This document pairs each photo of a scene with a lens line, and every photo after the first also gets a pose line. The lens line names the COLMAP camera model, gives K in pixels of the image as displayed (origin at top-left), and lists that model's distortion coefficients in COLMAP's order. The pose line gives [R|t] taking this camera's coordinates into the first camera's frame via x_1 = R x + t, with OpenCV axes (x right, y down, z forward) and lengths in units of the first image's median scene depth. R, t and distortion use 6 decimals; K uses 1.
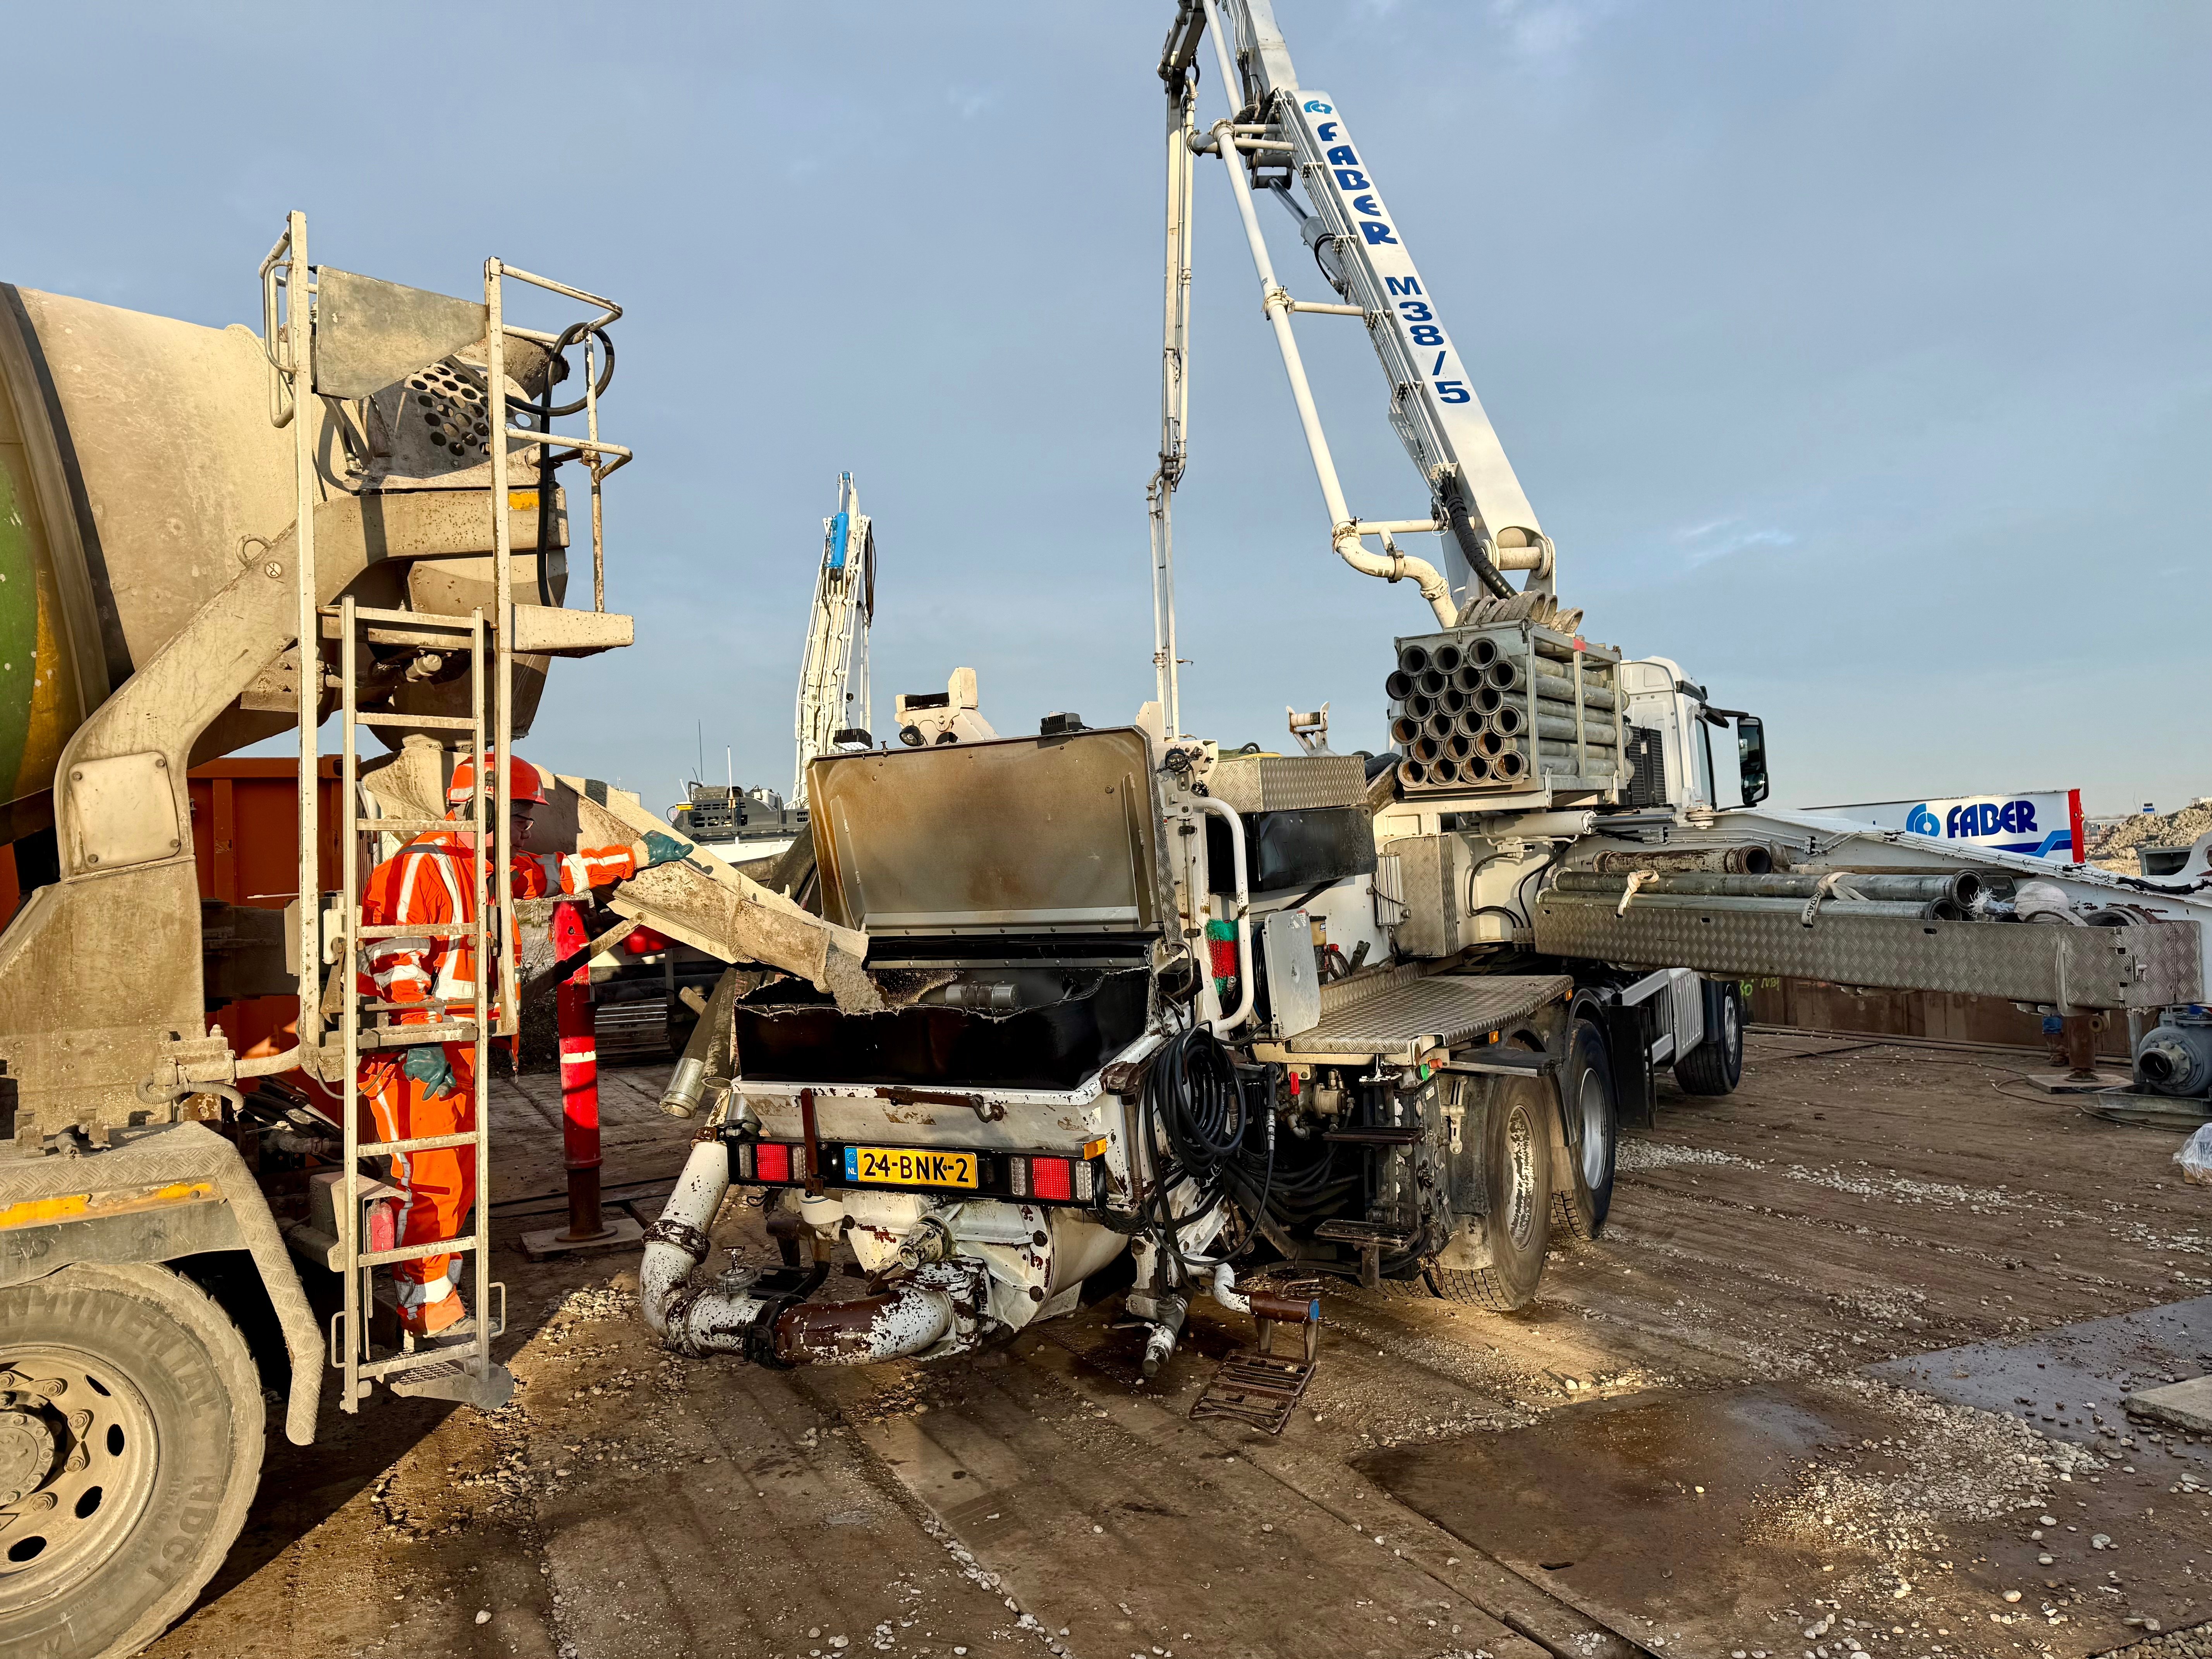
lens RADIAL K [[1520.2, 0, 1106.0], [0, 1520.2, 829.5], [0, 0, 1]] dist [0.058731, -0.083641]
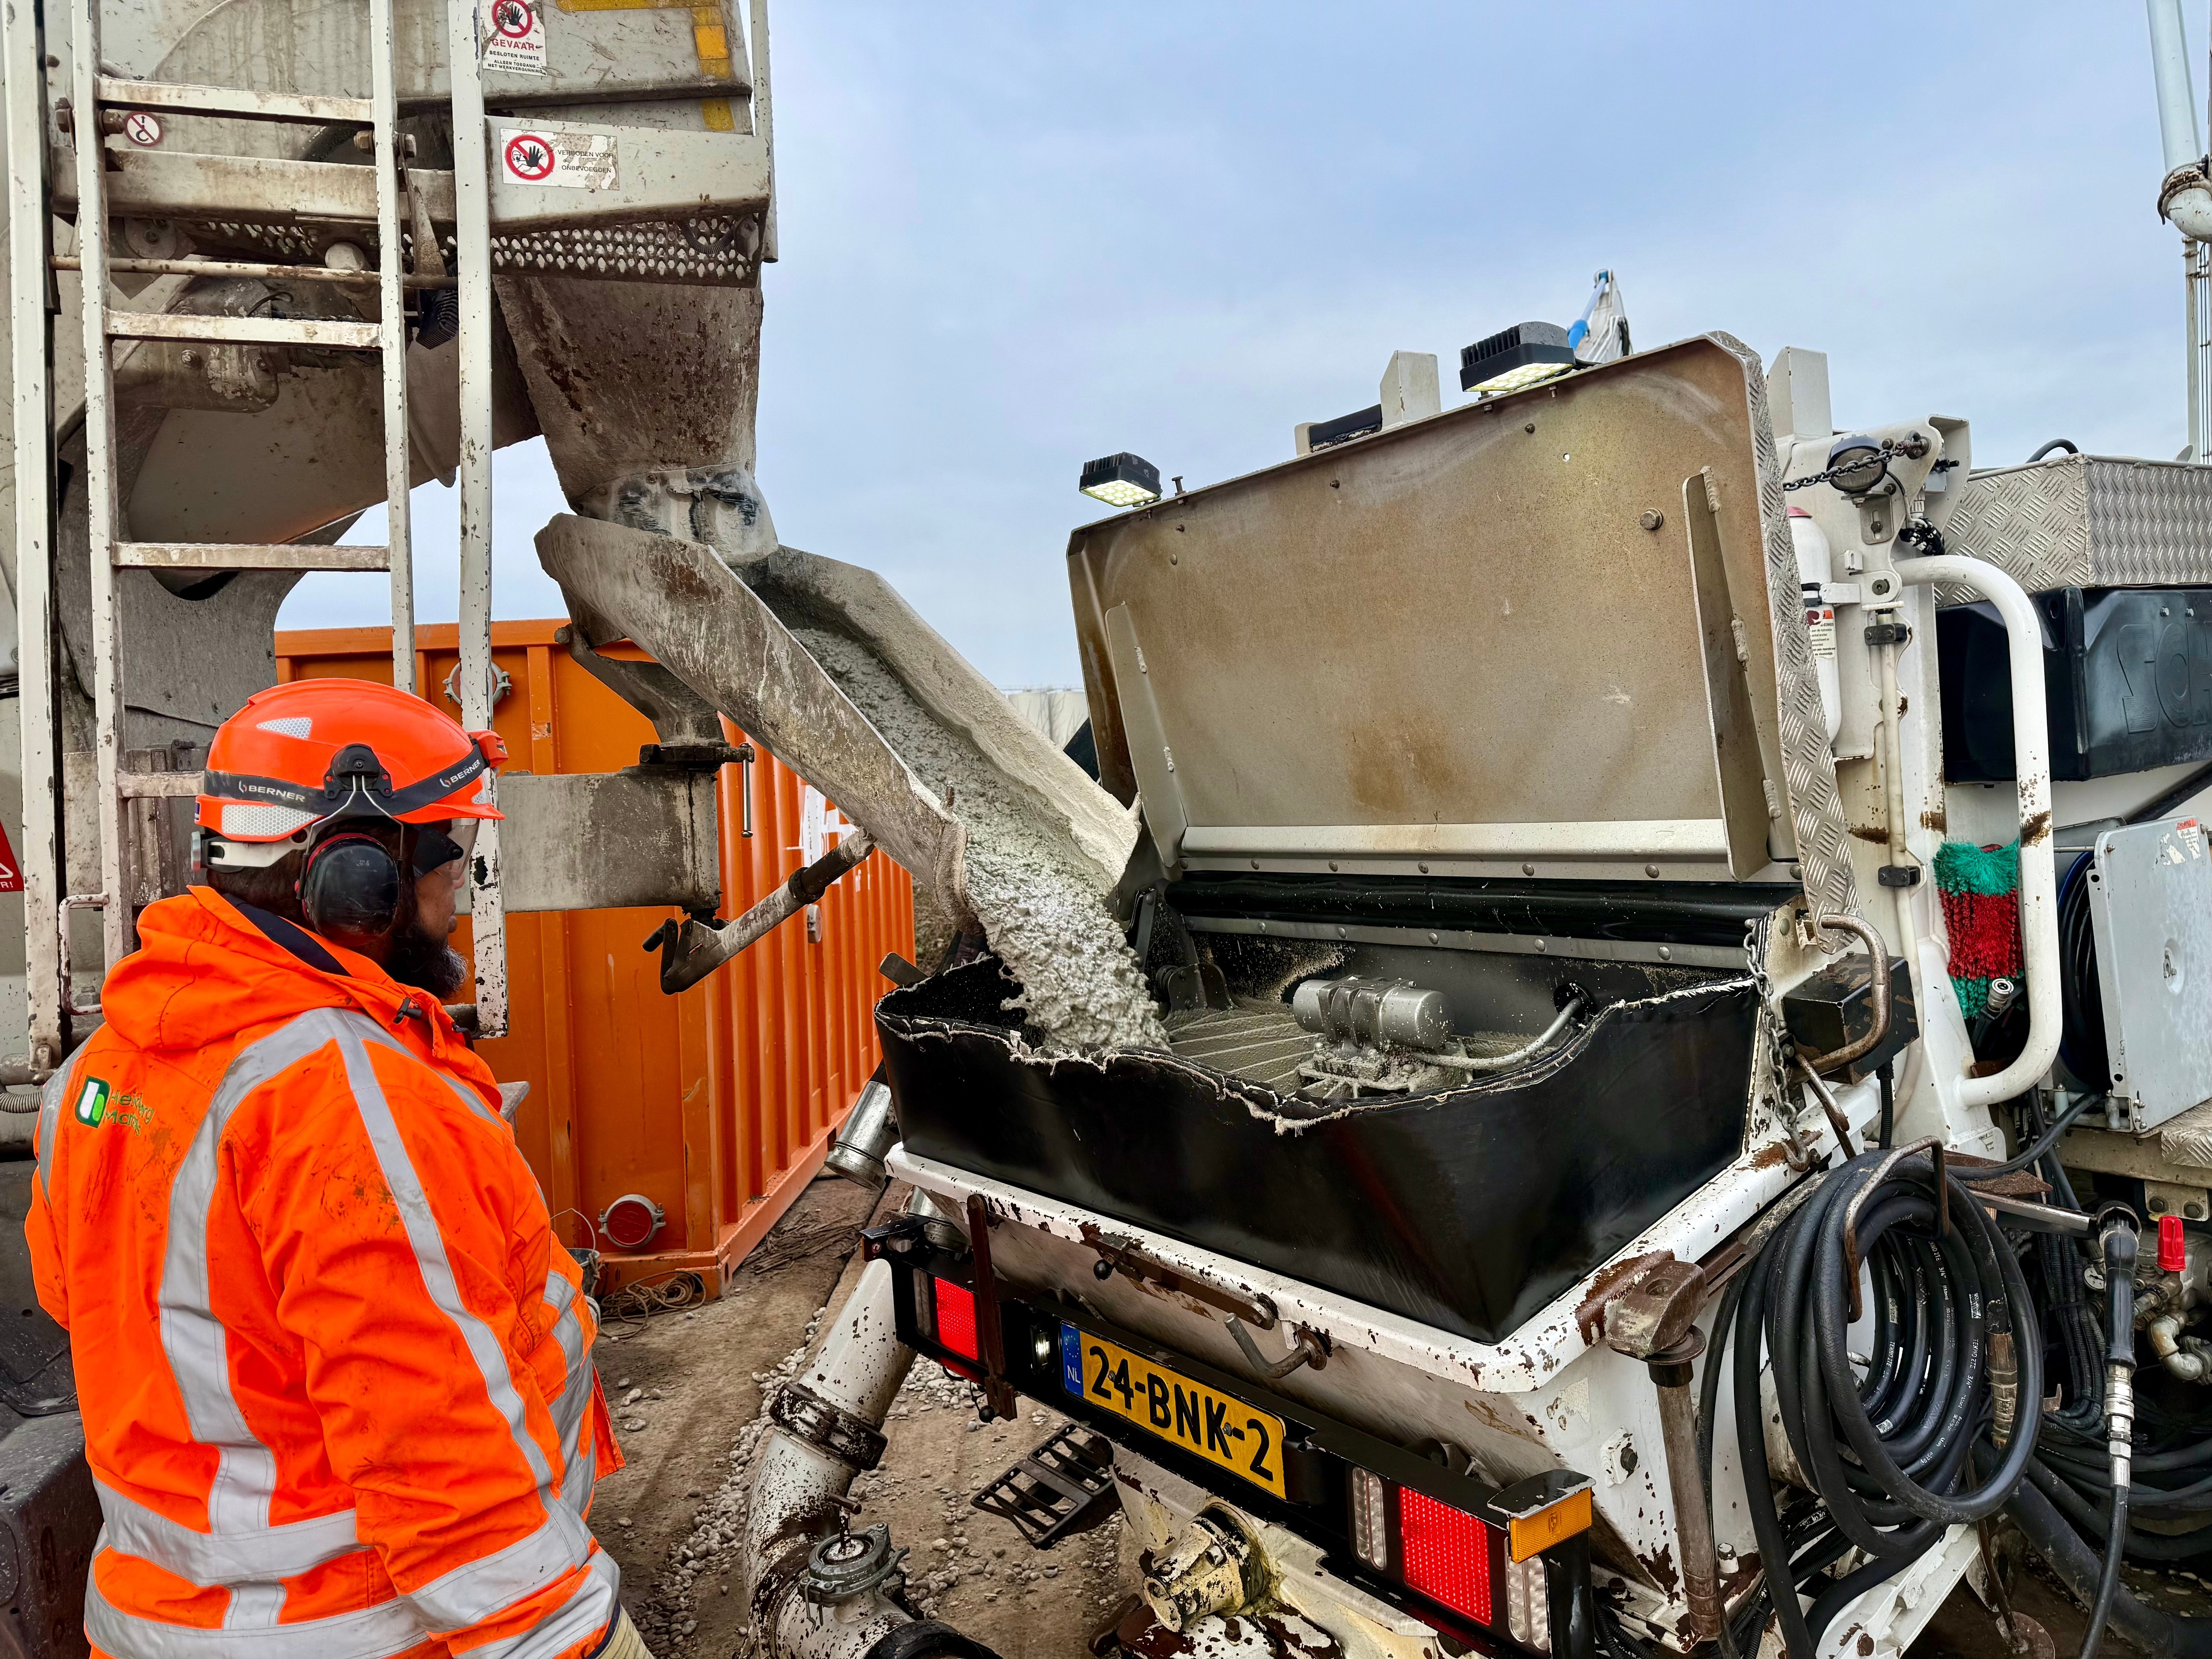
lens RADIAL K [[1520.2, 0, 1106.0], [0, 1520.2, 829.5], [0, 0, 1]] dist [0.058731, -0.083641]
pose [[0.905853, 0.005676, -0.423553, 0.042171], [0.025892, 0.997299, 0.068739, 0.021577], [0.422799, -0.073234, 0.903259, 0.571611]]
